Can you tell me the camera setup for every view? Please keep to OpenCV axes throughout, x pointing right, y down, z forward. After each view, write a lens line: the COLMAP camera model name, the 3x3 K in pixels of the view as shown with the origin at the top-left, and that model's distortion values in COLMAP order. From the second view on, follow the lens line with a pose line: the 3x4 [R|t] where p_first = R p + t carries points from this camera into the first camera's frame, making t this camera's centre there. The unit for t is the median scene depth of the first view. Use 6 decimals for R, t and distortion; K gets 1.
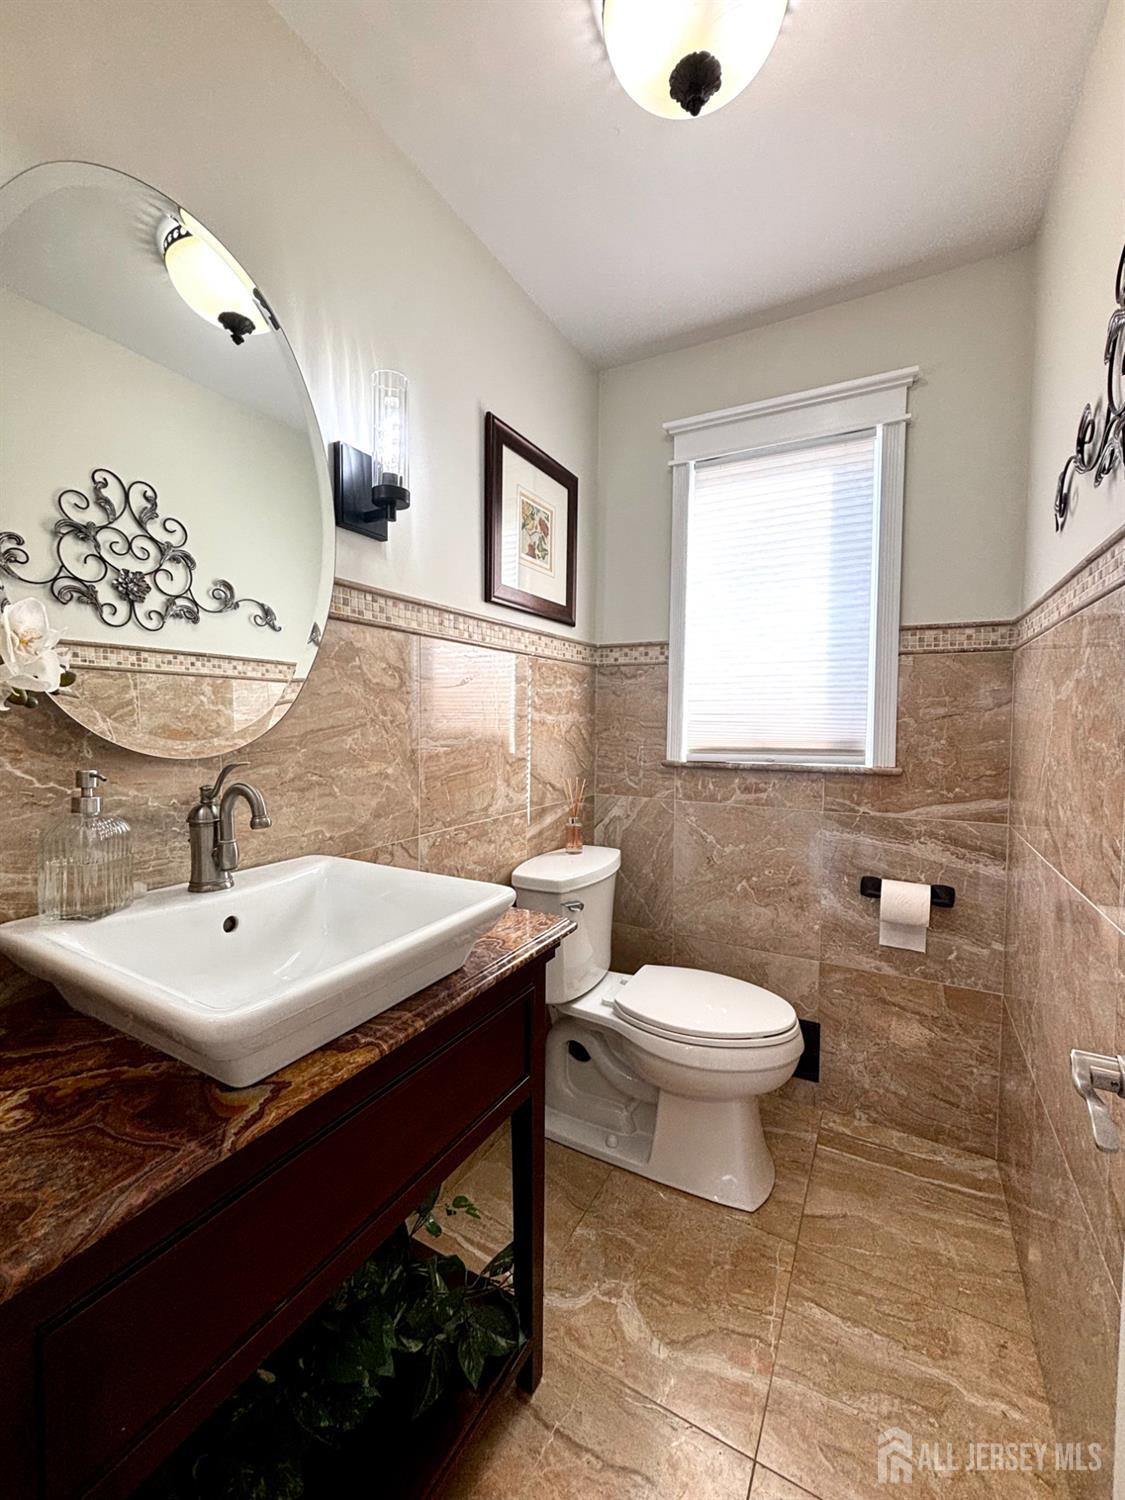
lens RADIAL K [[605.8, 0, 564.6], [0, 605.8, 744.3], [0, 0, 1]] dist [-0.001228, 0.000050]
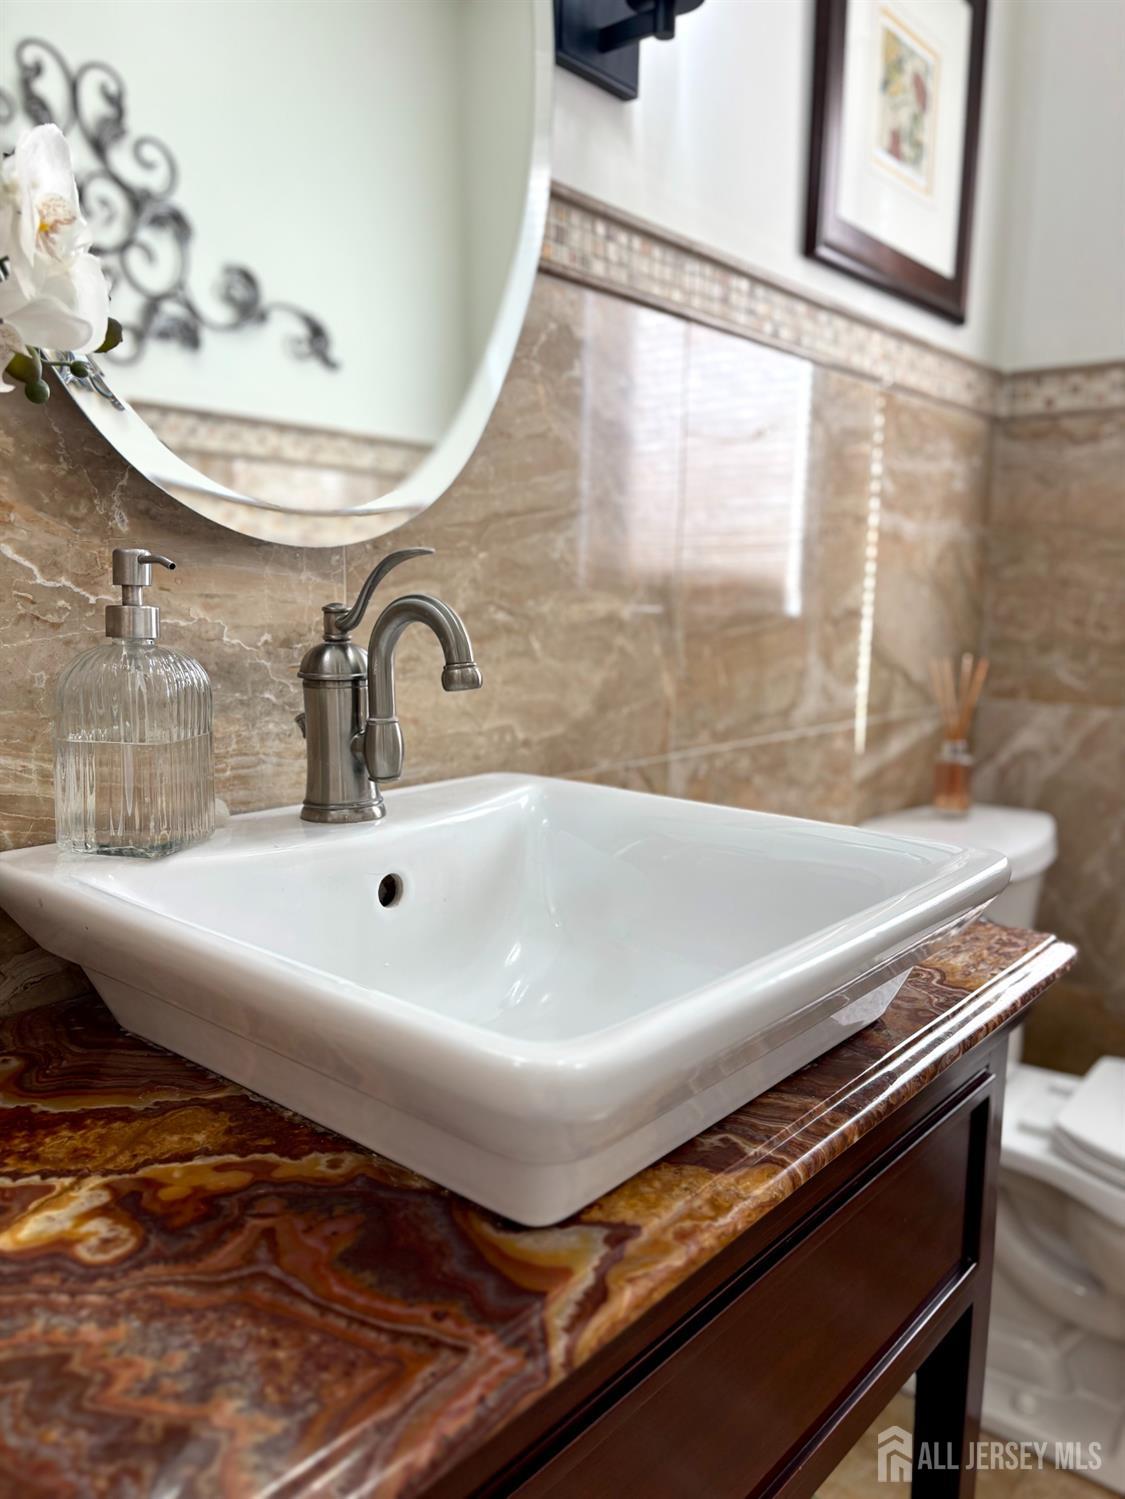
lens RADIAL K [[1140.2, 0, 547.5], [0, 1140.2, 758.1], [0, 0, 1]] dist [0.041357, -0.053784]
pose [[0.980411, 0.035374, -0.193762, -0.195428], [-0.015167, 0.994378, 0.104795, 0.072383], [0.196380, -0.099803, 0.975436, 0.113032]]
